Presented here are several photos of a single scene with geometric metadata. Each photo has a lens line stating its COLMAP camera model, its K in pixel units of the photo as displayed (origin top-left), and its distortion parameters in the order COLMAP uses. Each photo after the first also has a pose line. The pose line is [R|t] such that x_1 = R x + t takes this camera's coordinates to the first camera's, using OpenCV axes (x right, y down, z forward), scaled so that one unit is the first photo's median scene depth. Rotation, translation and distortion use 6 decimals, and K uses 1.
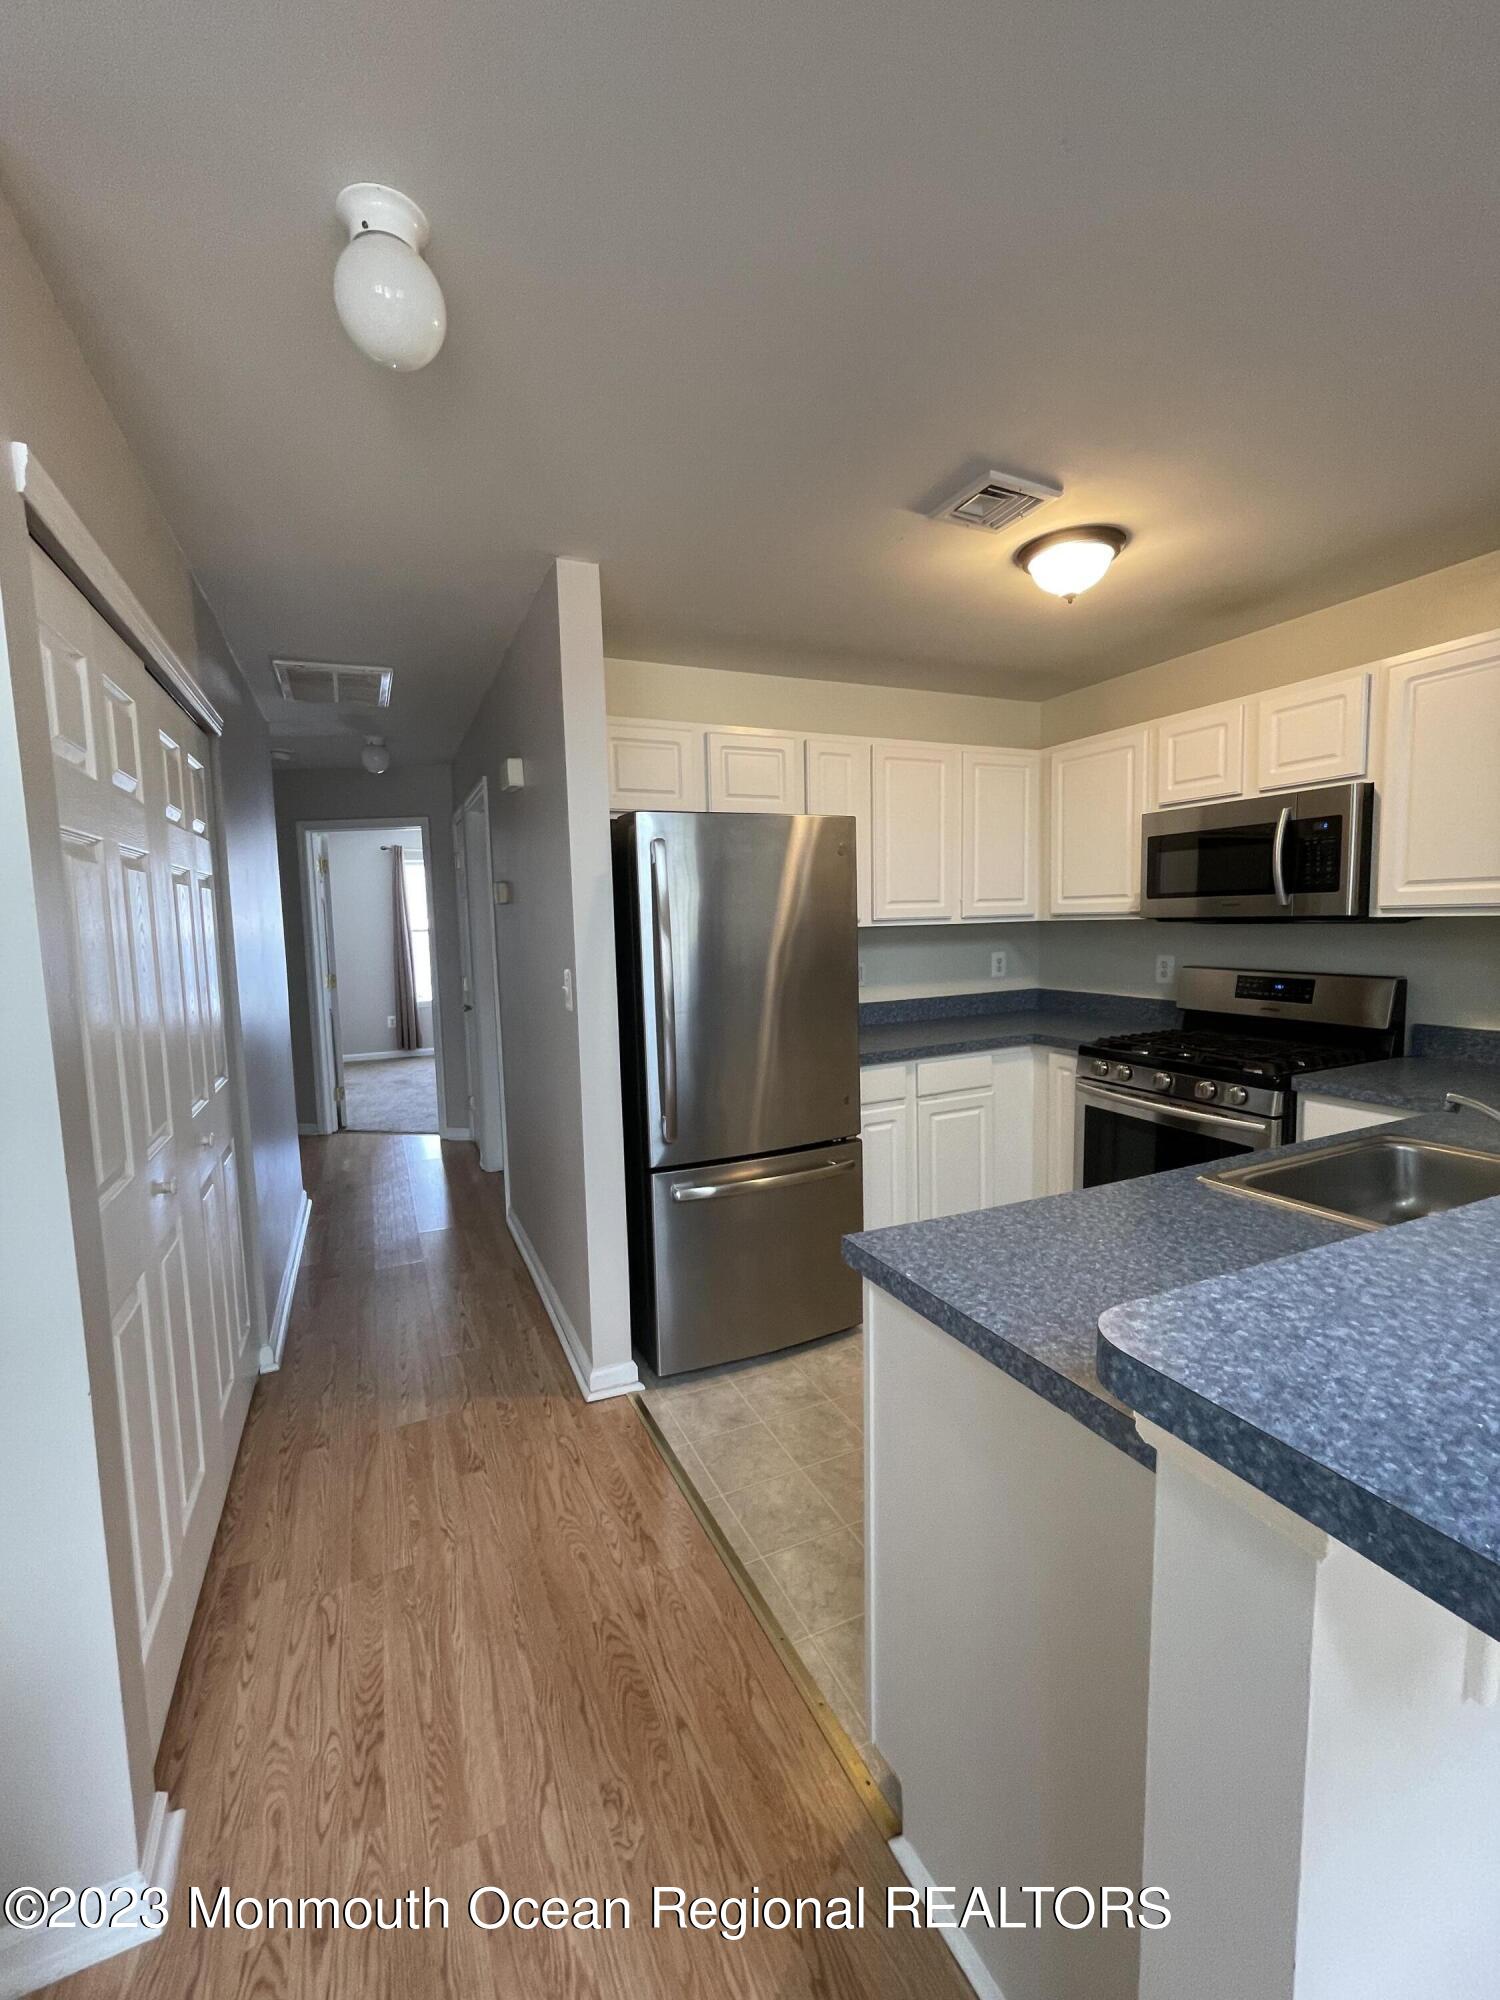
lens RADIAL K [[818.9, 0, 737.9], [0, 818.9, 996.3], [0, 0, 1]] dist [-0.001949, 0.001181]
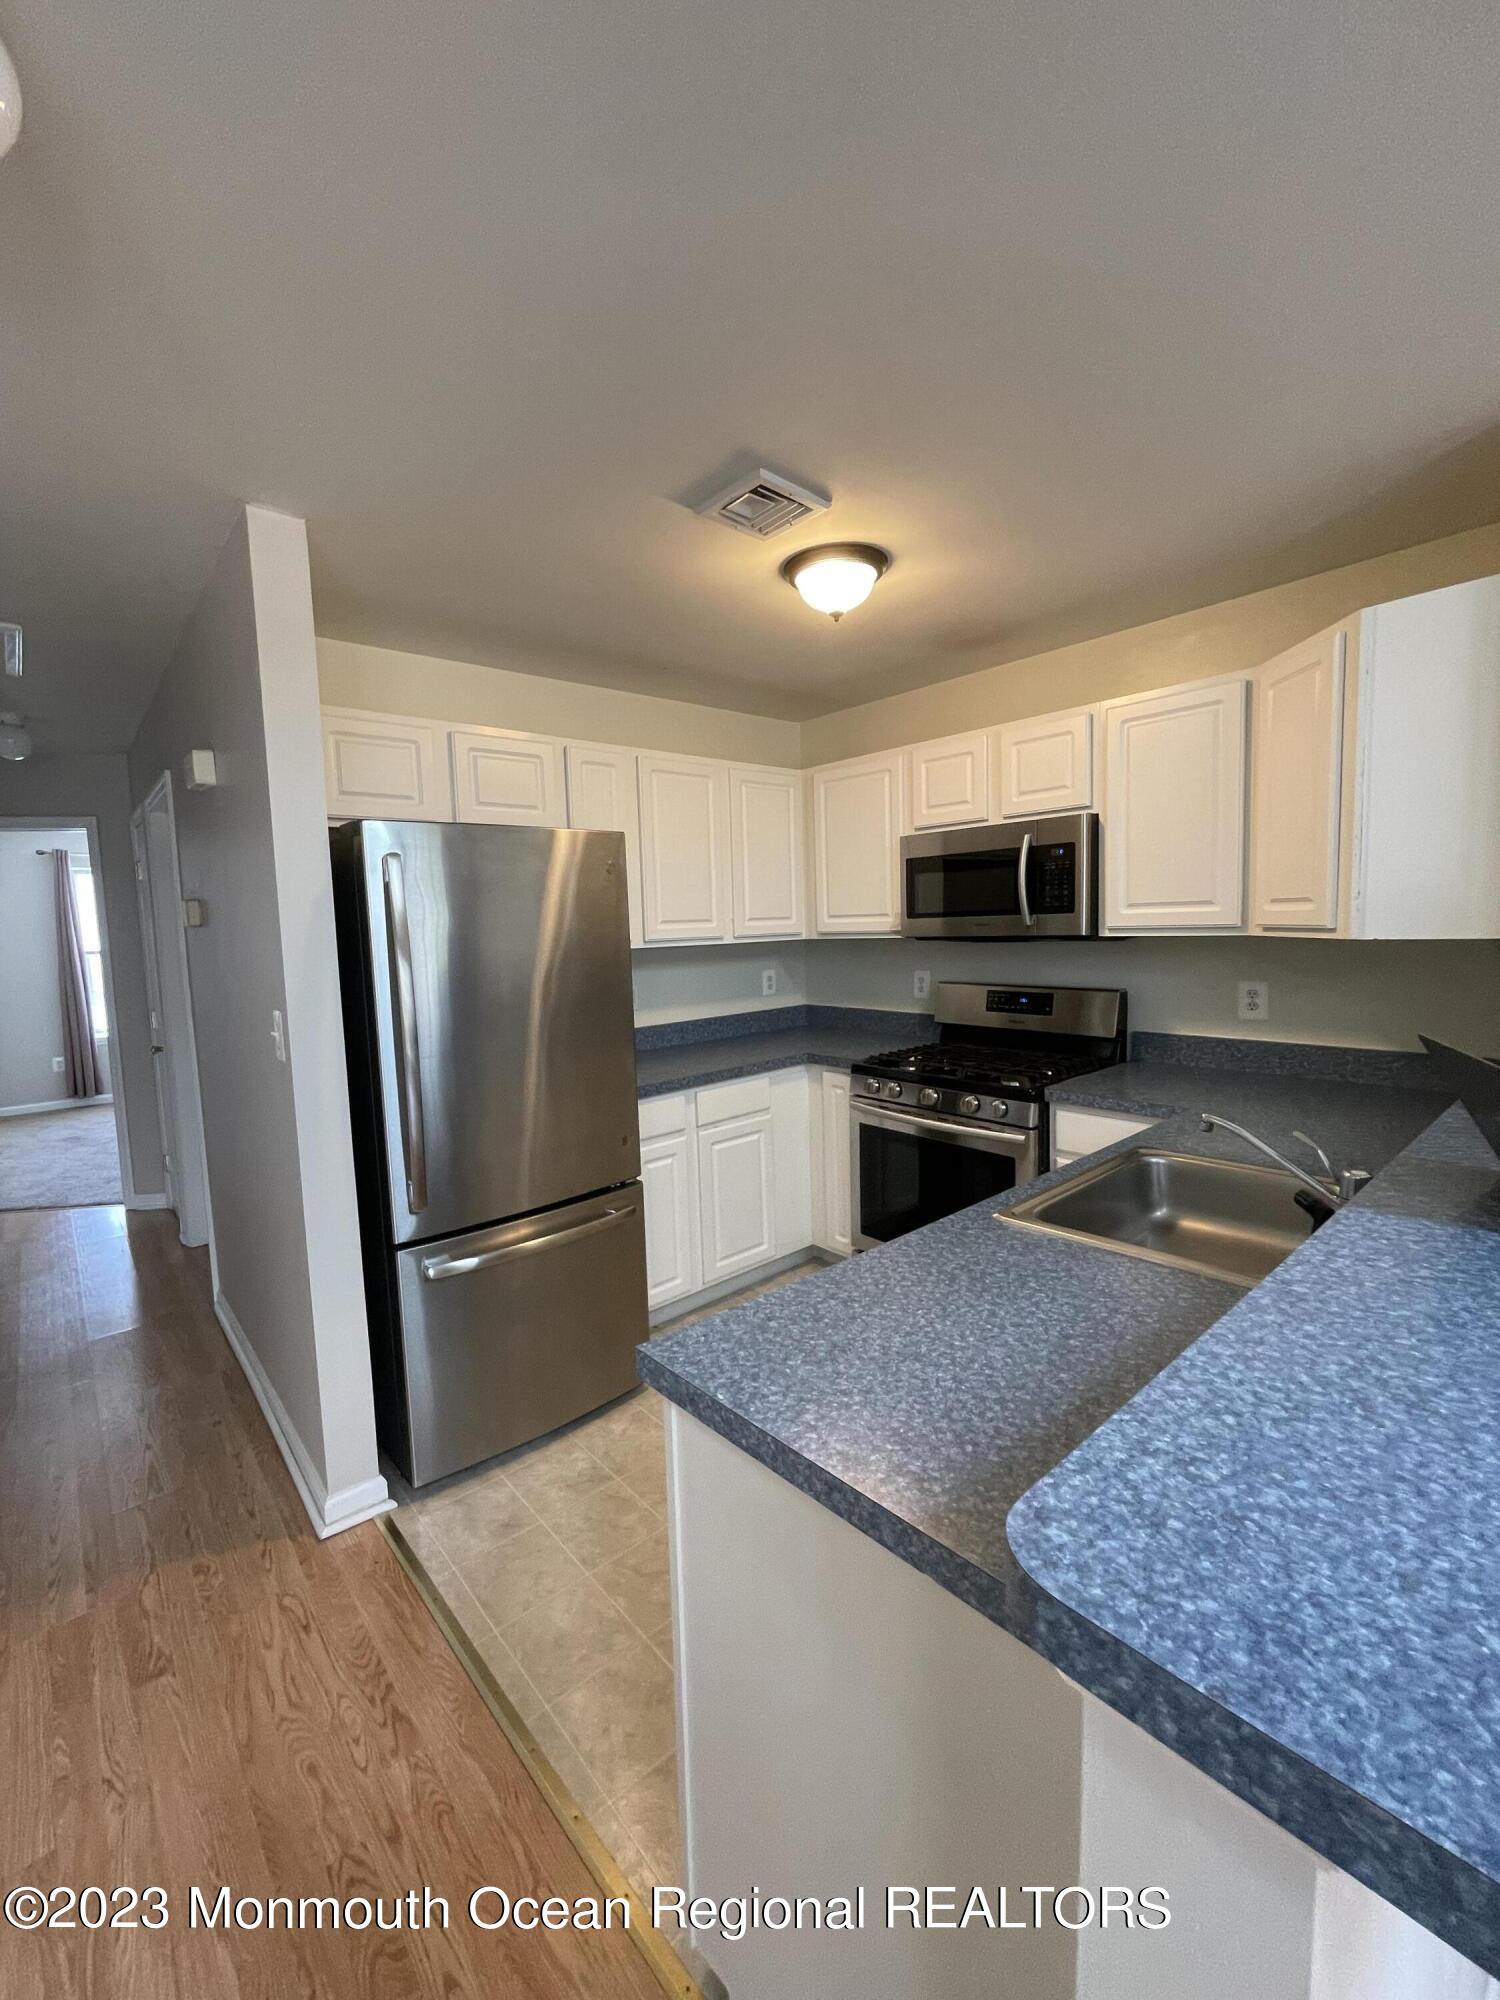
lens RADIAL K [[818.9, 0, 736.7], [0, 818.9, 995.6], [0, 0, 1]] dist [-0.001949, 0.001181]
pose [[0.959553, -0.031074, 0.279808, 0.002427], [0.034652, 0.999369, -0.007850, -0.025609], [-0.279387, 0.017228, 0.960024, 0.088262]]
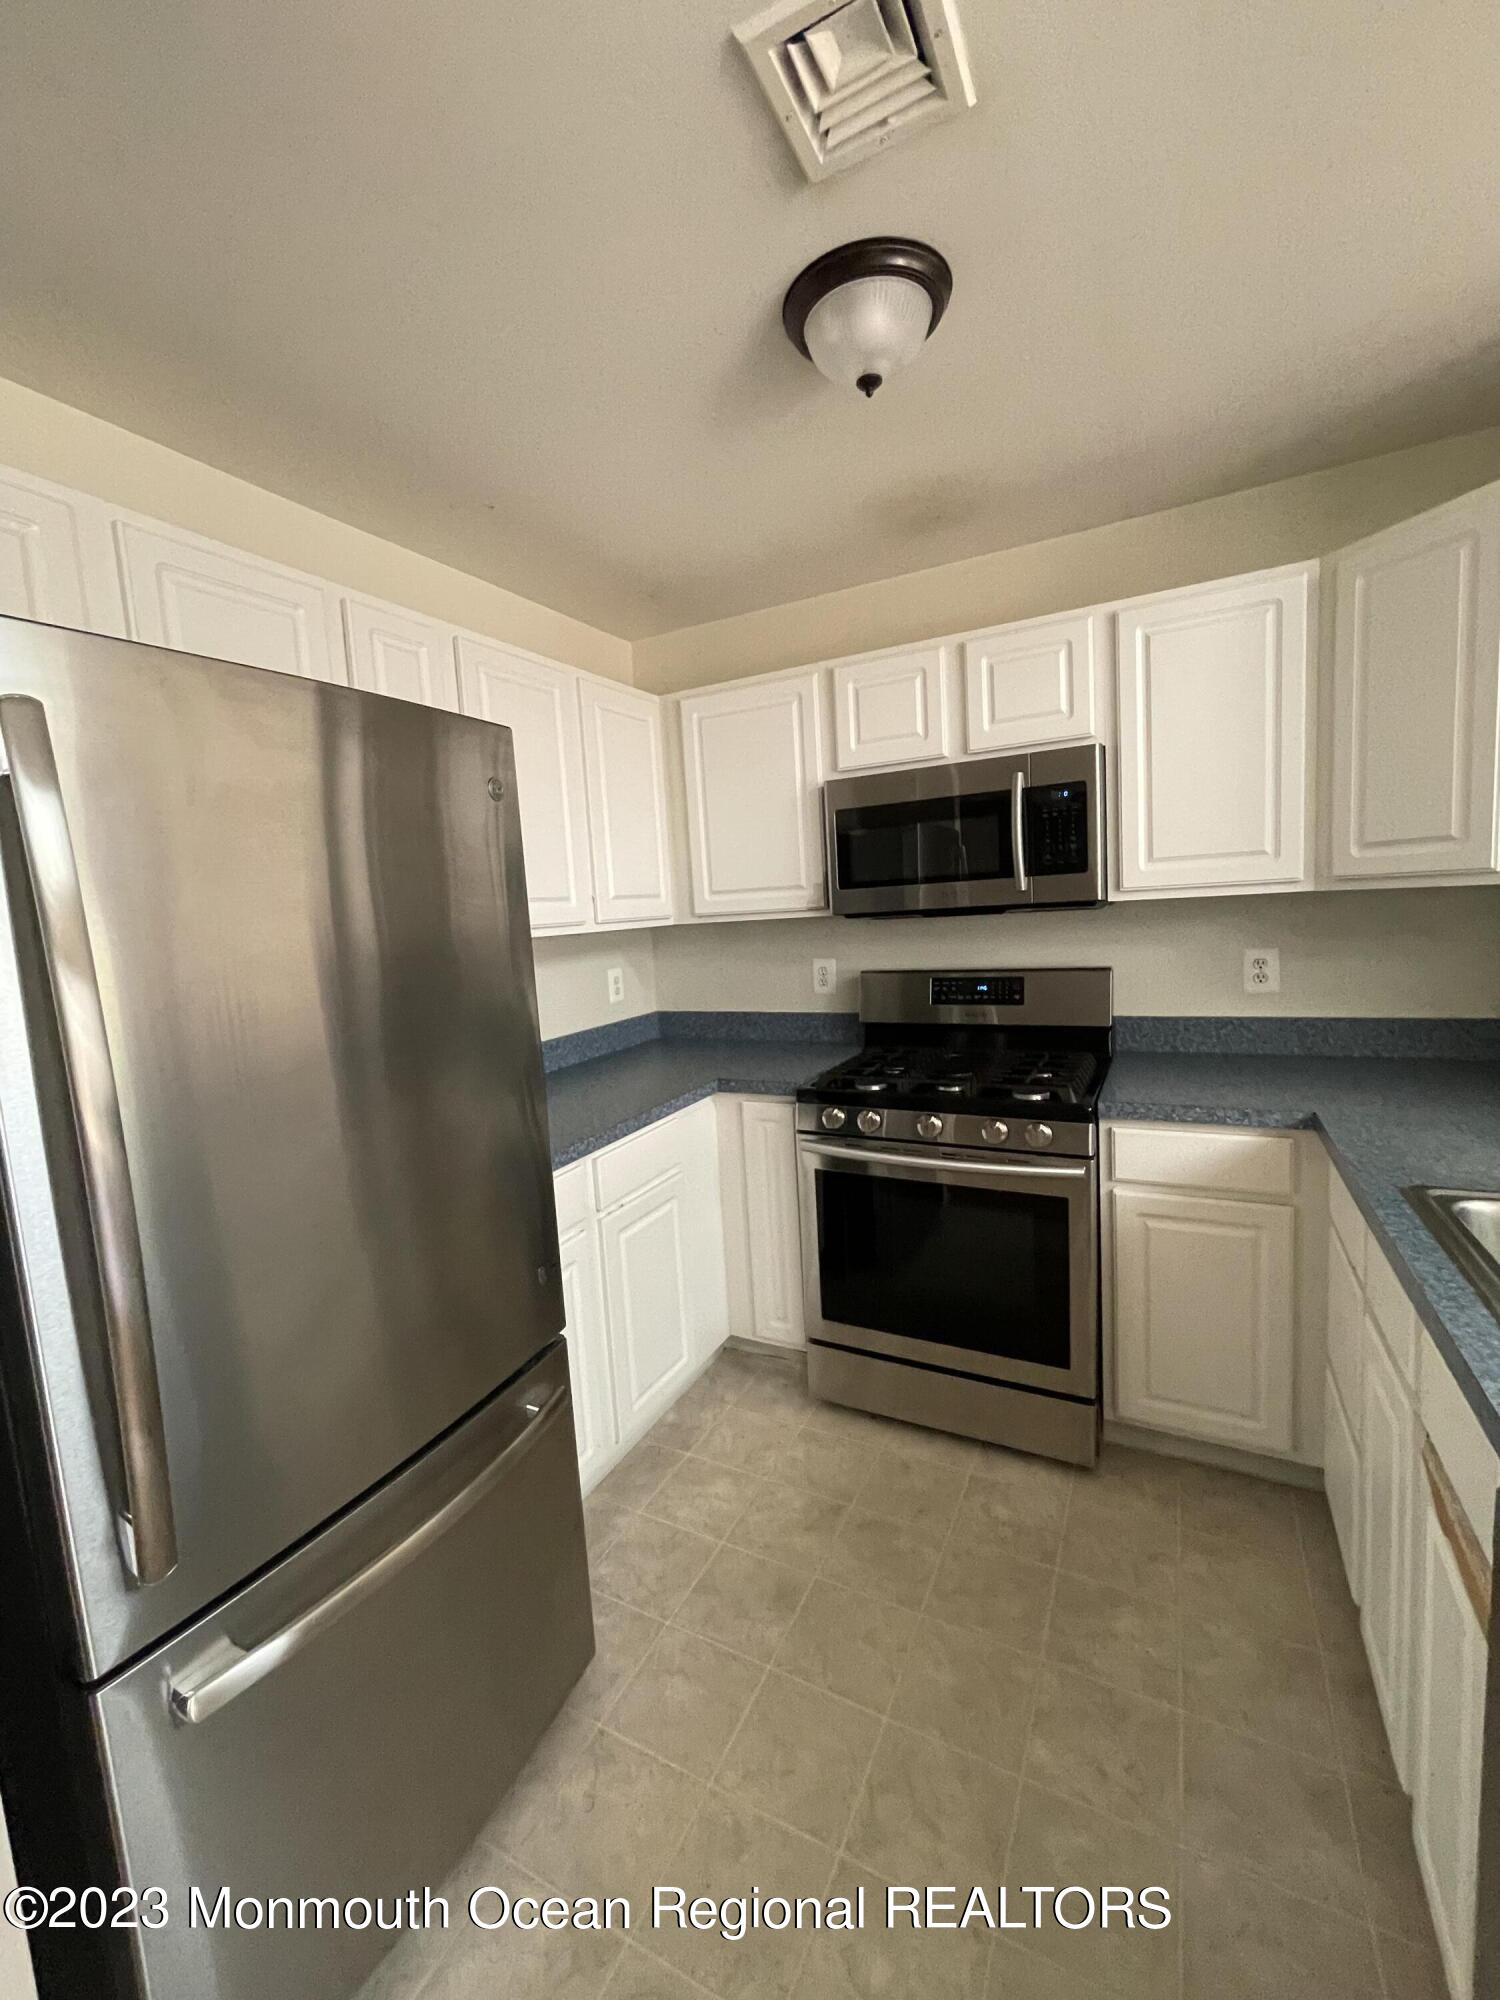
lens RADIAL K [[818.9, 0, 739.5], [0, 818.9, 991.9], [0, 0, 1]] dist [-0.001949, 0.001181]
pose [[0.789718, -0.085976, 0.607416, -0.073517], [0.099012, 0.995013, 0.012110, -0.049497], [-0.605427, 0.050578, 0.794292, 0.541575]]
